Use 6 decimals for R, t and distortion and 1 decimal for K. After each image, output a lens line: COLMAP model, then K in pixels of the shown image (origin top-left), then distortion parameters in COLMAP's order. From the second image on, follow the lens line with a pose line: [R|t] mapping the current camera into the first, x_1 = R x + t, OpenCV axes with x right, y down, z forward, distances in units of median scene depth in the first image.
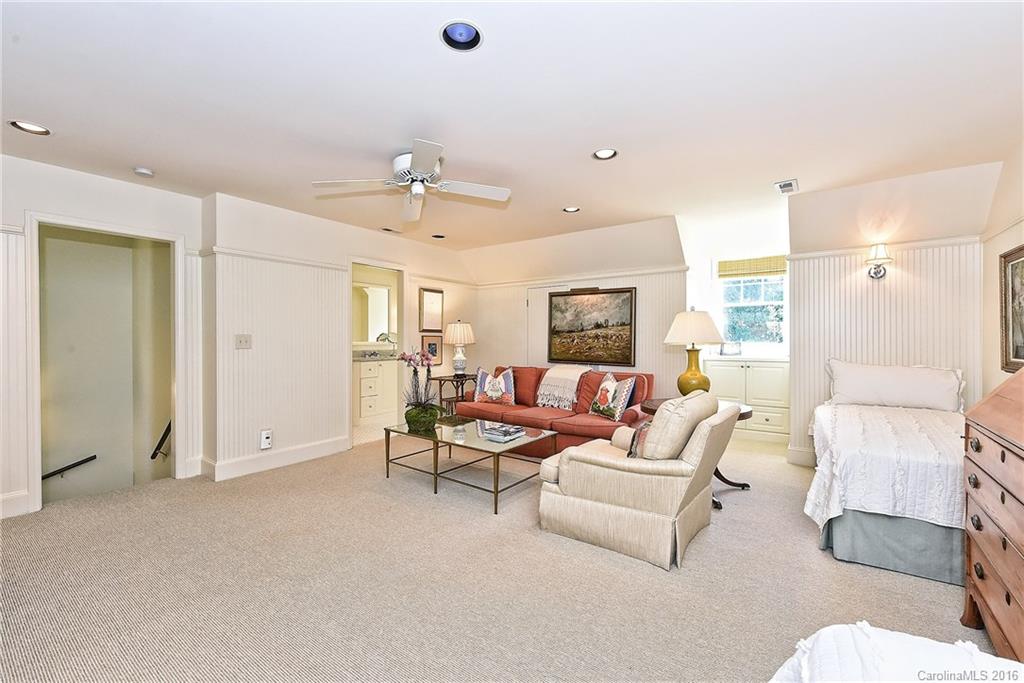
lens RADIAL K [[425.7, 0, 514.3], [0, 425.7, 338.6], [0, 0, 1]] dist [0.003249, 0.000078]
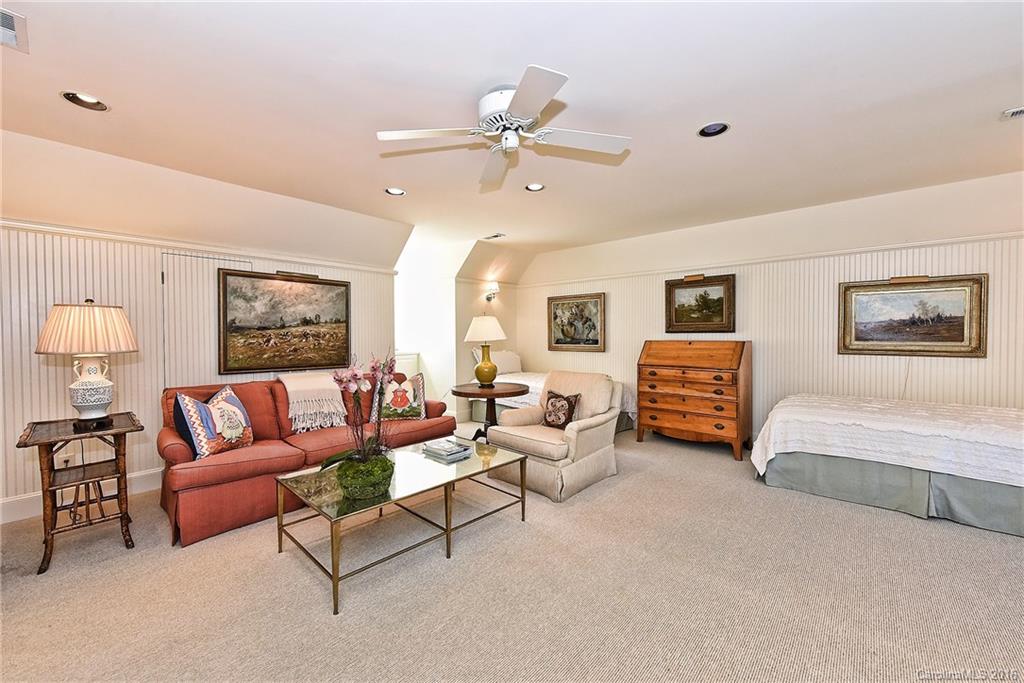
lens RADIAL K [[399.5, 0, 515.1], [0, 399.5, 341.9], [0, 0, 1]] dist [0.007965, -0.000240]
pose [[0.109704, -0.019828, 0.993767, -0.517798], [0.003409, 0.999803, 0.019572, -0.005509], [-0.993958, 0.001241, 0.109750, 0.514409]]
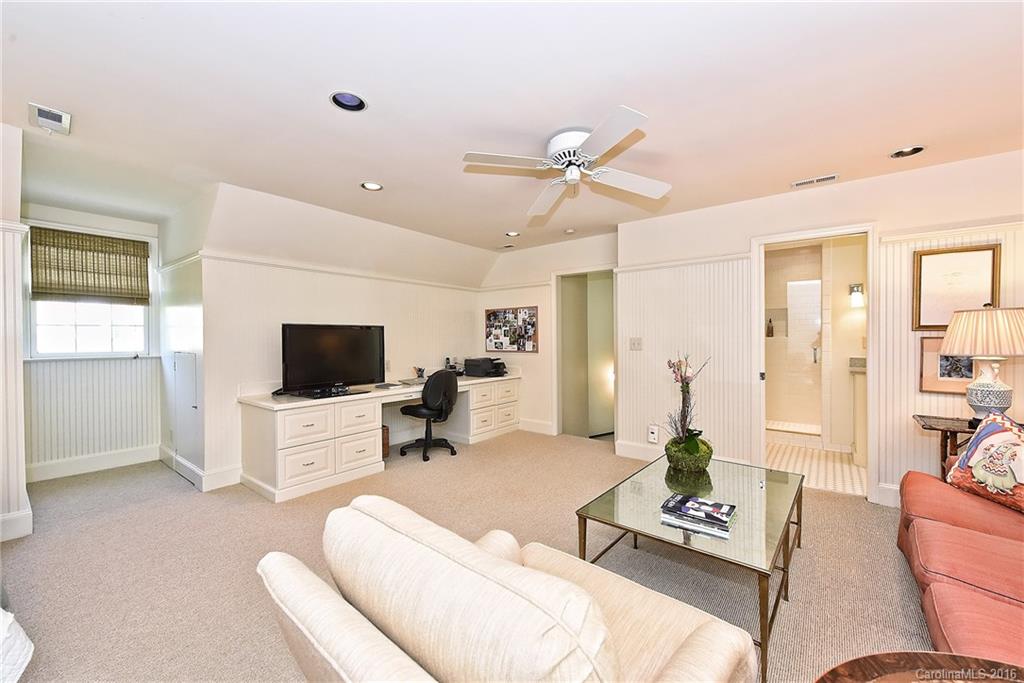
lens RADIAL K [[399.5, 0, 509.2], [0, 399.5, 339.1], [0, 0, 1]] dist [0.007965, -0.000240]
pose [[-0.047467, 0.003838, -0.998865, 0.342501], [0.002972, 0.999989, 0.003702, -0.008177], [0.998868, -0.002793, -0.047478, 0.514597]]
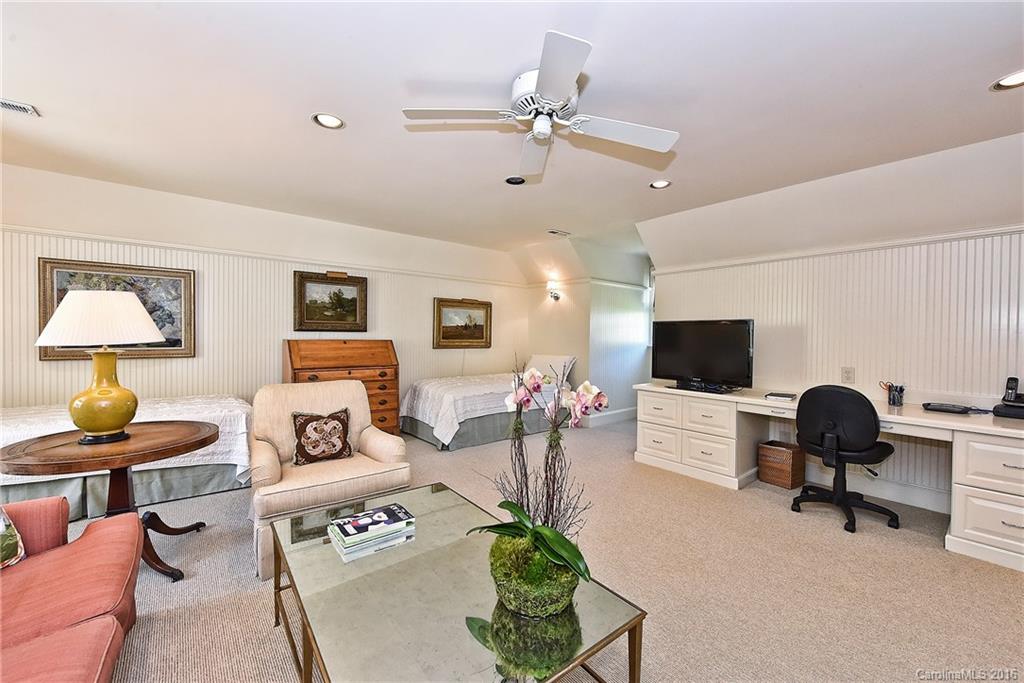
lens RADIAL K [[399.5, 0, 515.3], [0, 399.5, 341.1], [0, 0, 1]] dist [0.007965, -0.000240]
pose [[-0.966270, -0.012098, 0.257246, -0.194499], [-0.008912, 0.999869, 0.013545, -0.001641], [-0.257376, 0.010796, -0.966251, 0.928435]]
